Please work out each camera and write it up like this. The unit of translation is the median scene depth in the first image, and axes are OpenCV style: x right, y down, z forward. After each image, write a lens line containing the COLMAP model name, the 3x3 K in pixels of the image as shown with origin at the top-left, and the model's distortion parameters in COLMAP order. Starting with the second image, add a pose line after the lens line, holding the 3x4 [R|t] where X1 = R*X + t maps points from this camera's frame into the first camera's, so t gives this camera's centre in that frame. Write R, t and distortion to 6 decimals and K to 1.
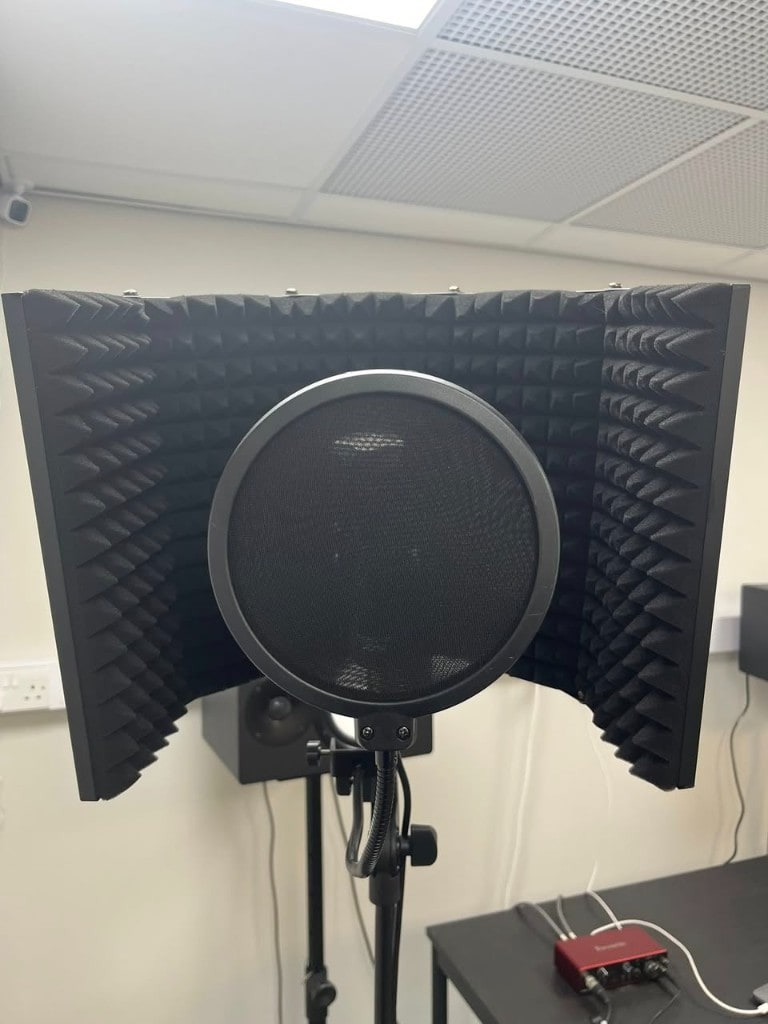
lens RADIAL K [[780.5, 0, 384.0], [0, 780.5, 512.0], [0, 0, 1]] dist [0.072244, -0.106491]
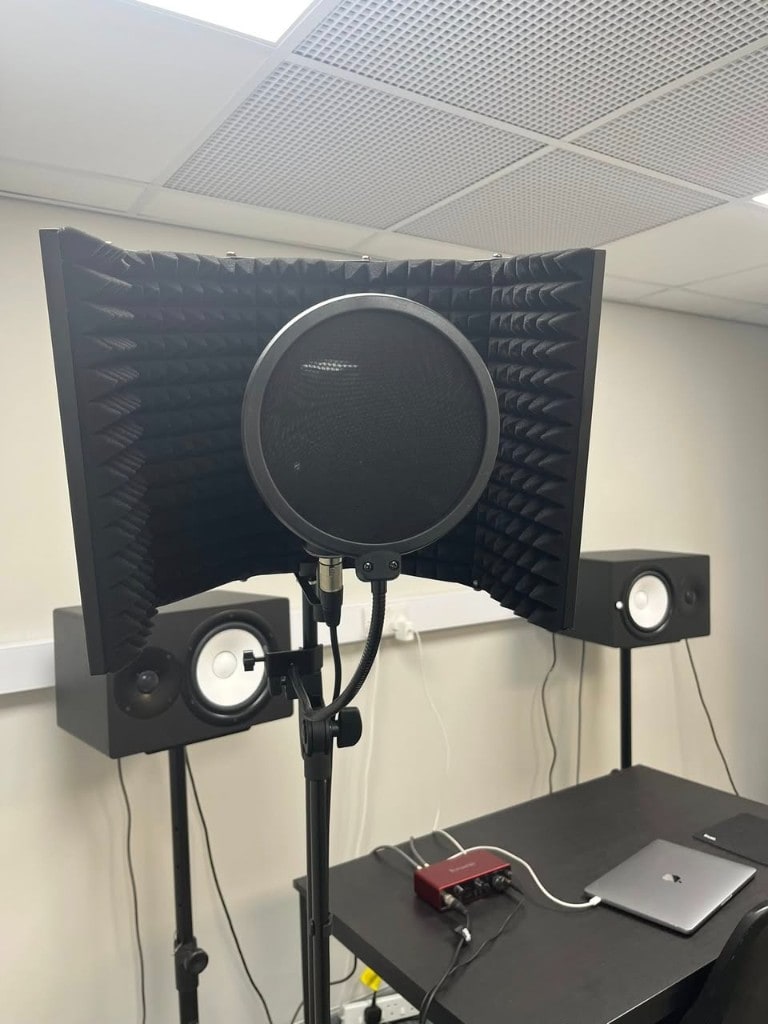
lens RADIAL K [[800.9, 0, 359.0], [0, 800.9, 512.4], [0, 0, 1]] dist [0.060735, -0.082565]
pose [[0.972573, -0.030449, 0.230597, -0.114515], [0.036688, 0.999066, -0.022813, 0.072394], [-0.229688, 0.030648, 0.972782, -0.106471]]
